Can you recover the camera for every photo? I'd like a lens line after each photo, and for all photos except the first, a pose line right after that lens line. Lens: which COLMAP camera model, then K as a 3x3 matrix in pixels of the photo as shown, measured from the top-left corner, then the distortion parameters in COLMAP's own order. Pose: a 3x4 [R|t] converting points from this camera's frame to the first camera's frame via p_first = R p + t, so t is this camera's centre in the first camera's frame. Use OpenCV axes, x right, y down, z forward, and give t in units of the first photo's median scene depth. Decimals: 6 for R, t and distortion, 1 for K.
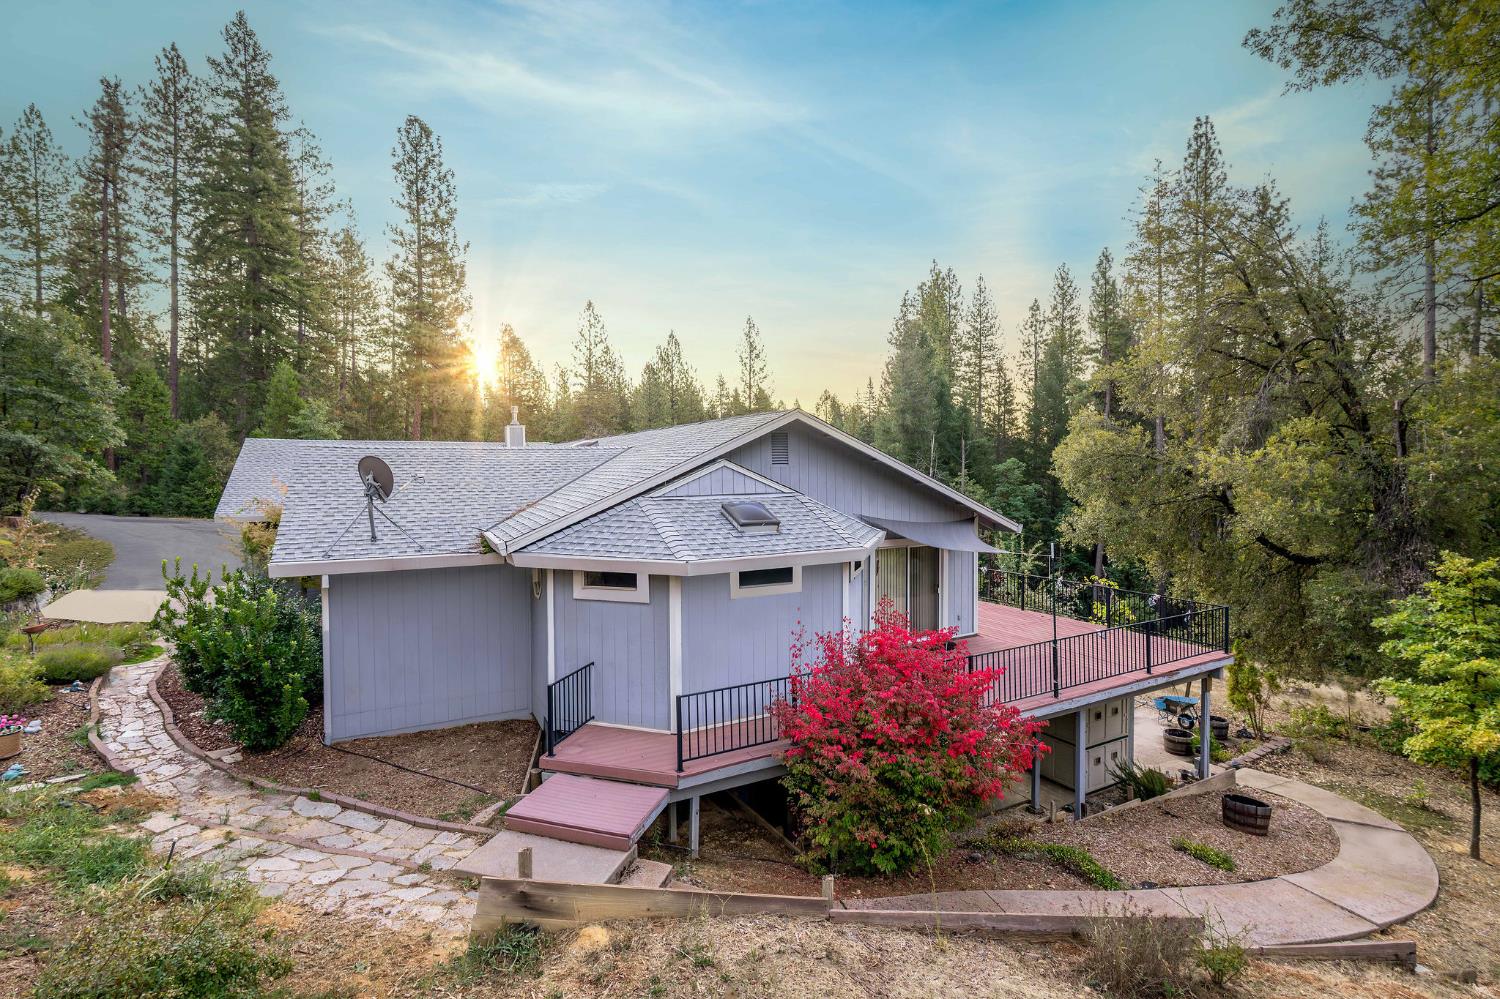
lens RADIAL K [[674.7, 0, 751.0], [0, 674.7, 494.8], [0, 0, 1]] dist [-0.012191, 0.000945]
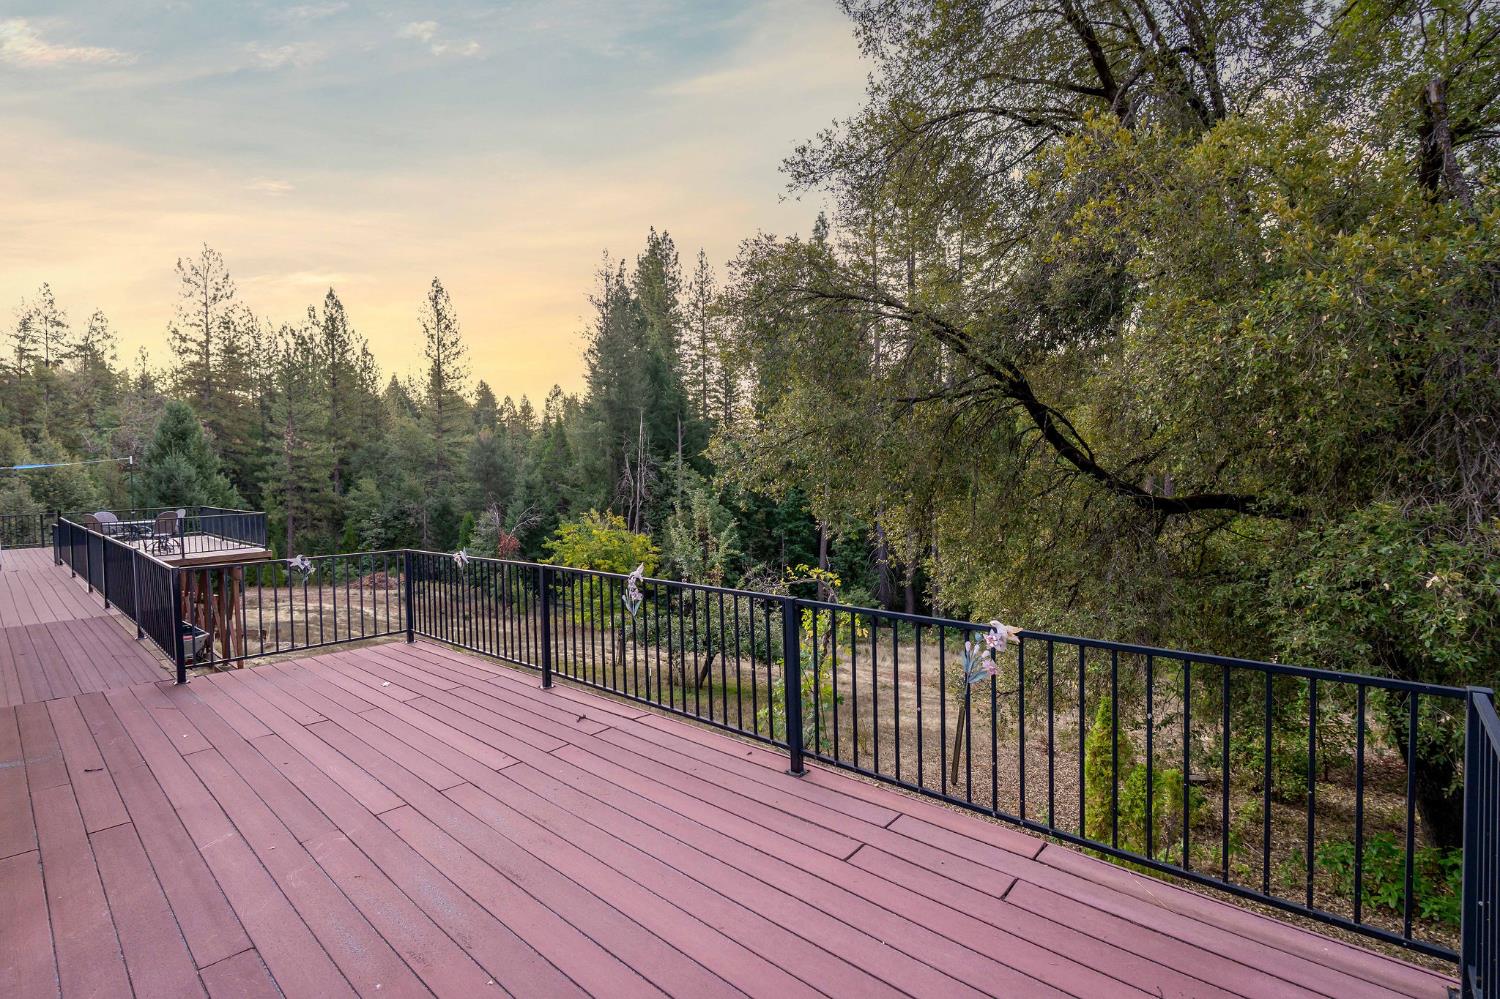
lens RADIAL K [[674.7, 0, 737.0], [0, 674.7, 499.0], [0, 0, 1]] dist [-0.012191, 0.000945]
pose [[0.940907, -0.024008, 0.337814, 0.064672], [0.025451, 0.999676, 0.000157, 0.015339], [-0.337709, 0.008450, 0.941213, 0.115219]]
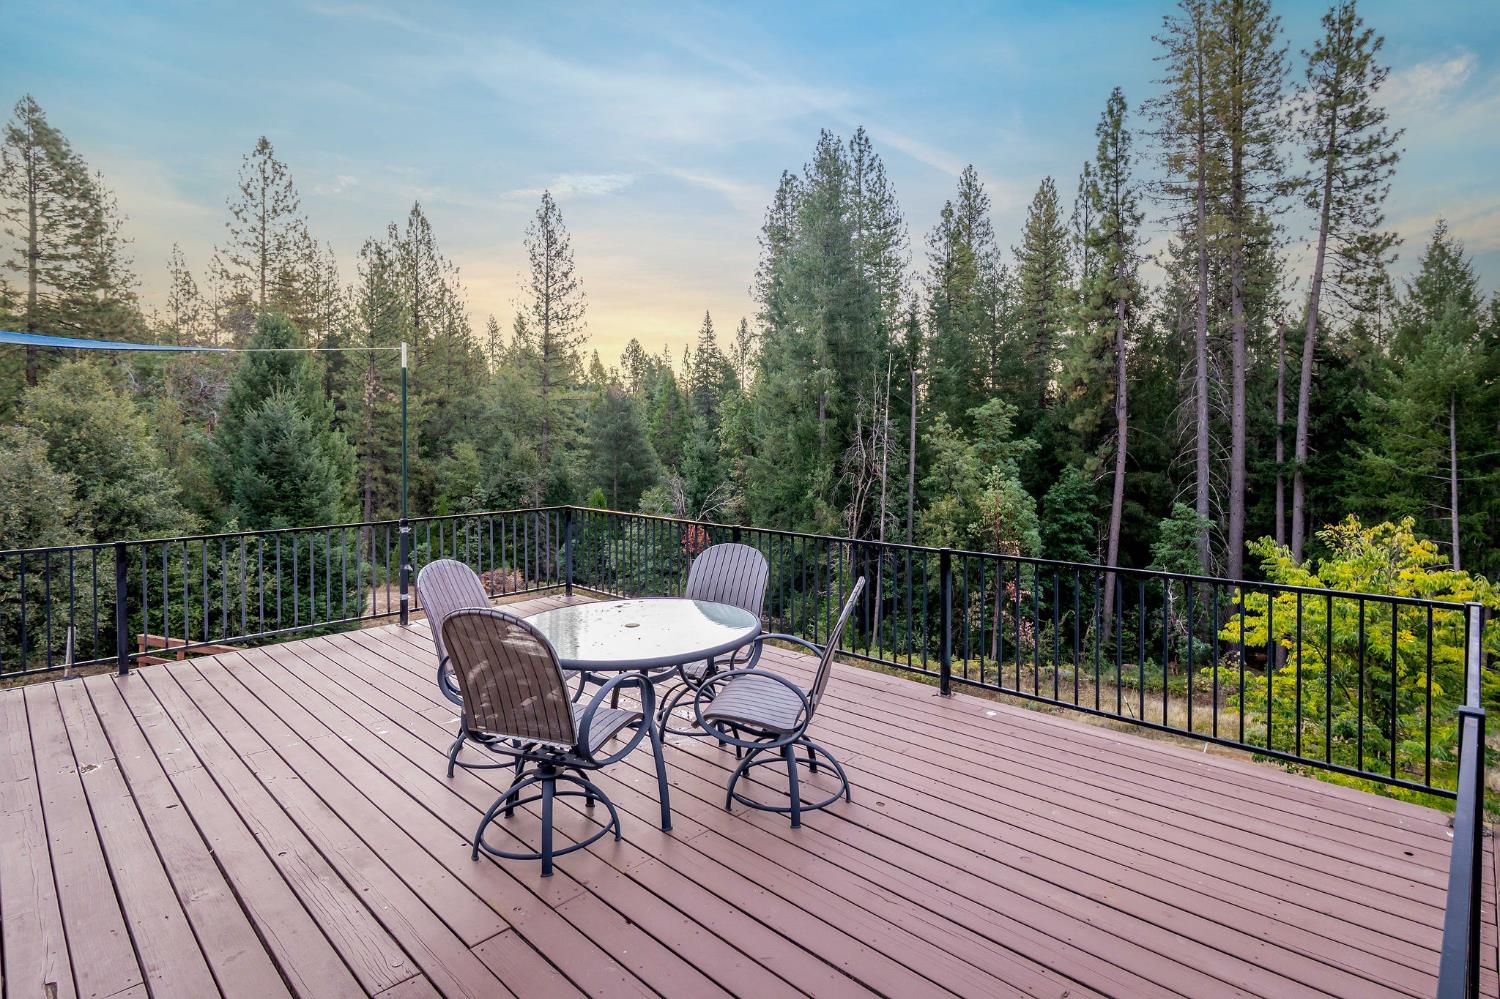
lens RADIAL K [[737.0, 0, 772.8], [0, 737.0, 463.2], [0, 0, 1]] dist [-0.013847, -0.000795]
pose [[0.948287, -0.002221, 0.317408, -0.022431], [0.007184, 0.999870, -0.014467, 0.010423], [-0.317334, 0.015999, 0.948179, 0.282592]]
